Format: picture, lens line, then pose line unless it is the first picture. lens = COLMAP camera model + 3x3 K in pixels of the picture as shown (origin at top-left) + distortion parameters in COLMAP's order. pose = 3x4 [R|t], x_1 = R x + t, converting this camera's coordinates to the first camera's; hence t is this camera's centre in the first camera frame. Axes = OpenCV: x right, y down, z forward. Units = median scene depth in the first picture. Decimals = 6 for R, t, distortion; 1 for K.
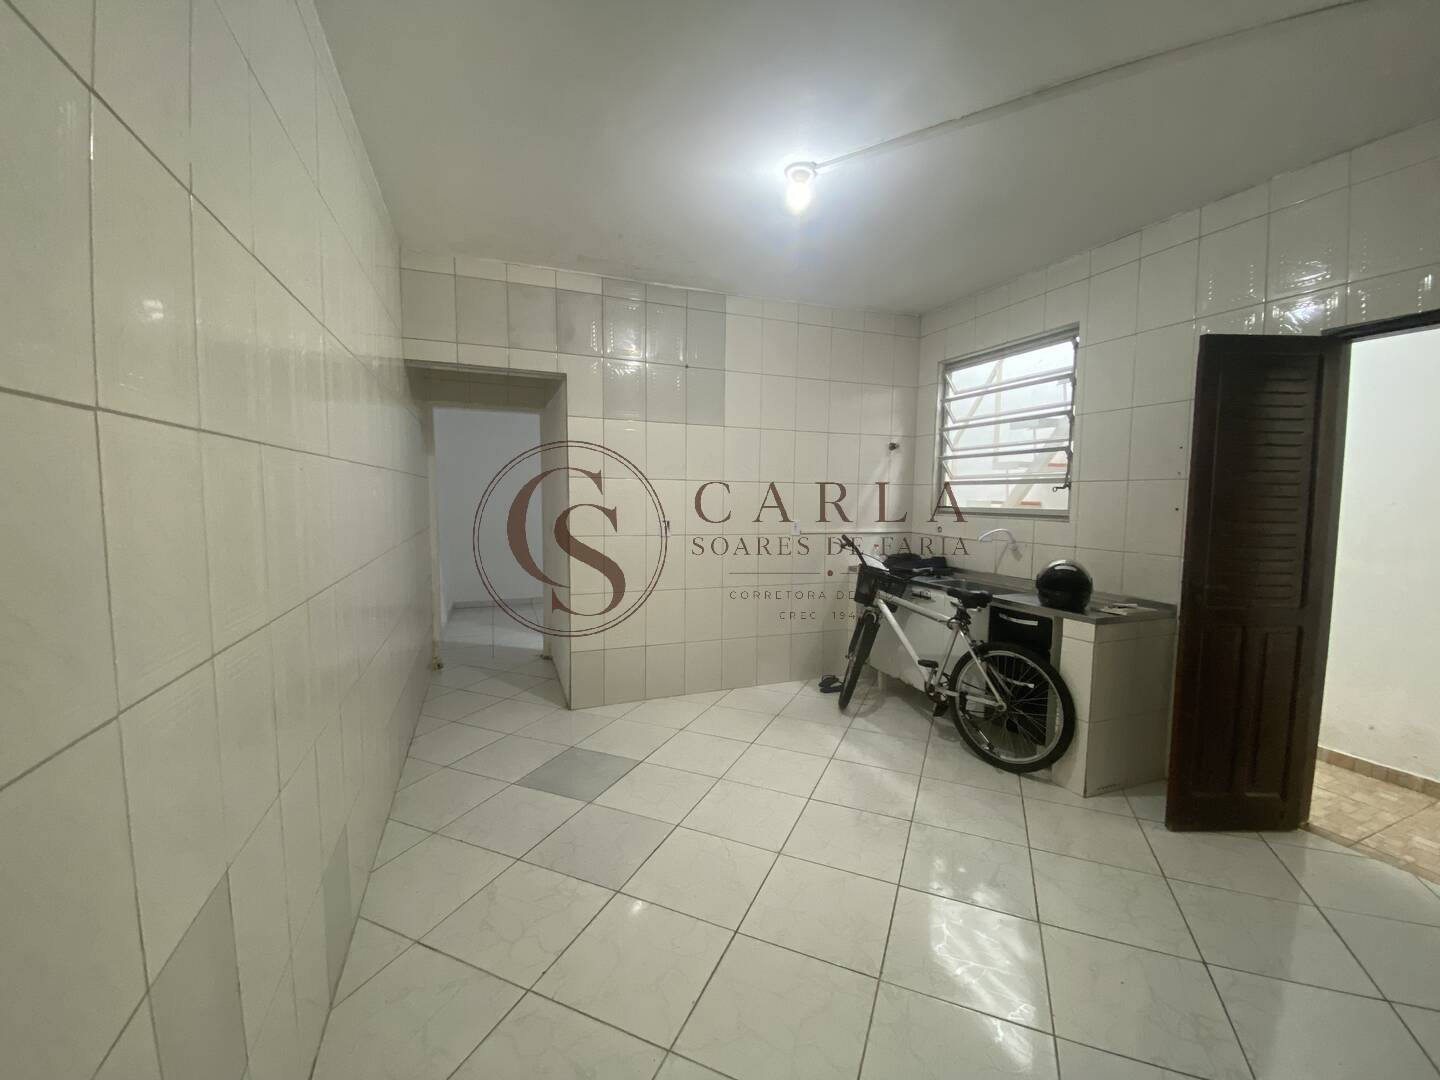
lens RADIAL K [[582.8, 0, 720.0], [0, 582.8, 540.0], [0, 0, 1]] dist [0.015169, -0.018413]
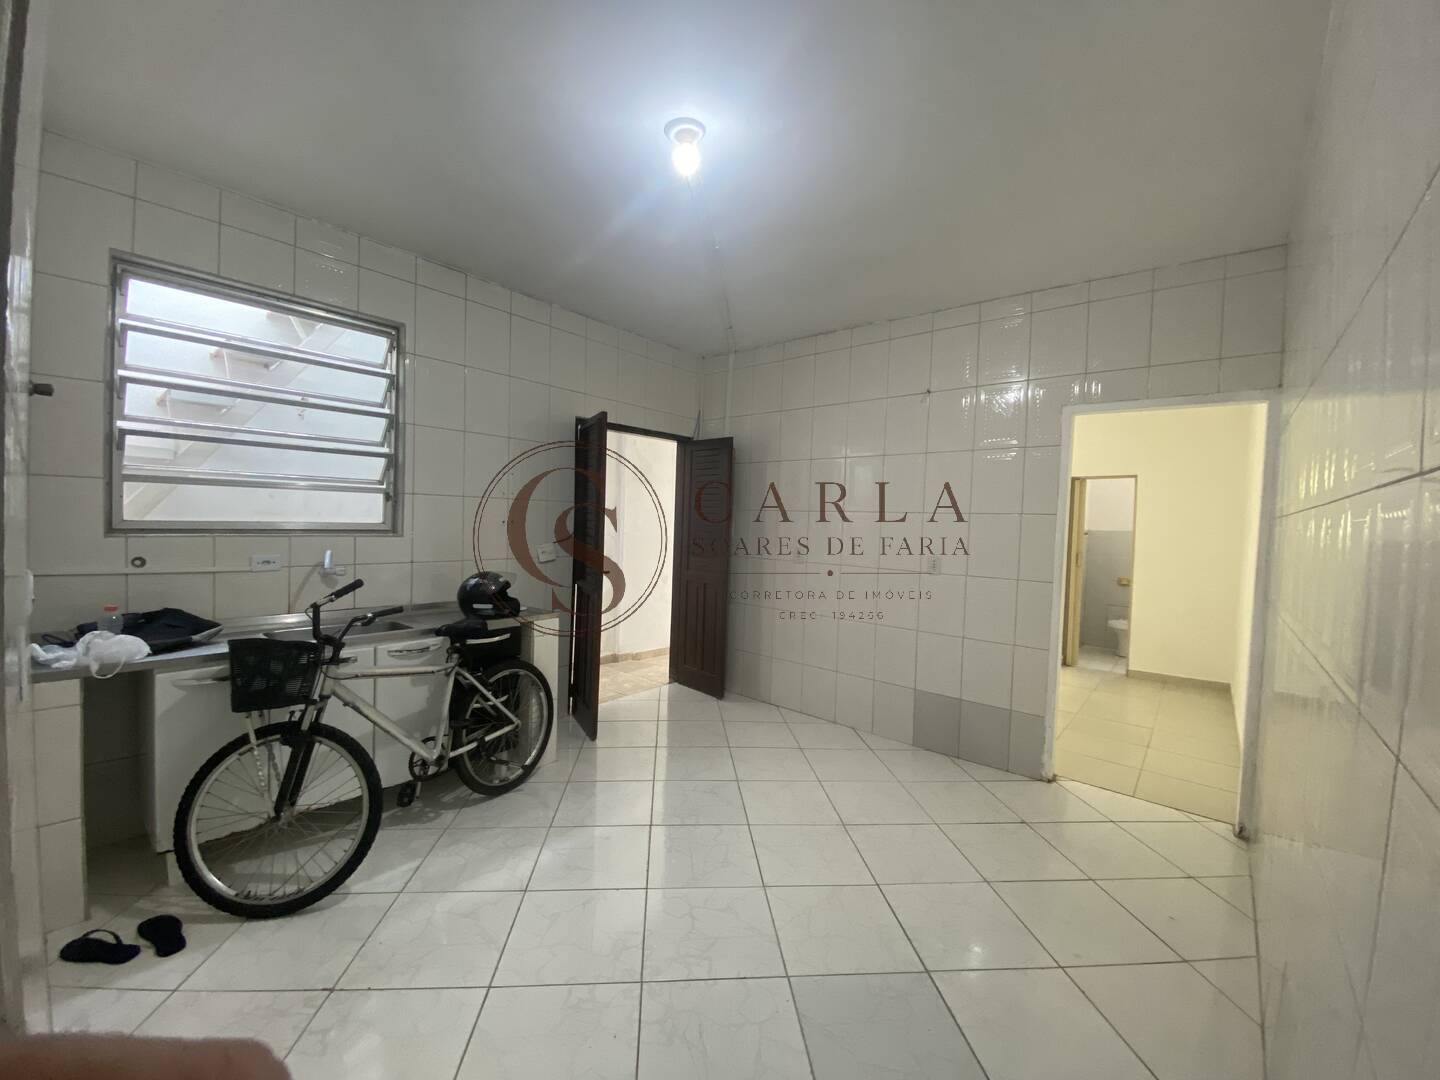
lens RADIAL K [[582.8, 0, 720.0], [0, 582.8, 540.0], [0, 0, 1]] dist [0.015169, -0.018413]
pose [[-0.466302, -0.038167, 0.883802, -0.459480], [0.039566, 0.997169, 0.063939, -0.064960], [-0.883740, 0.064783, -0.463472, 0.987177]]
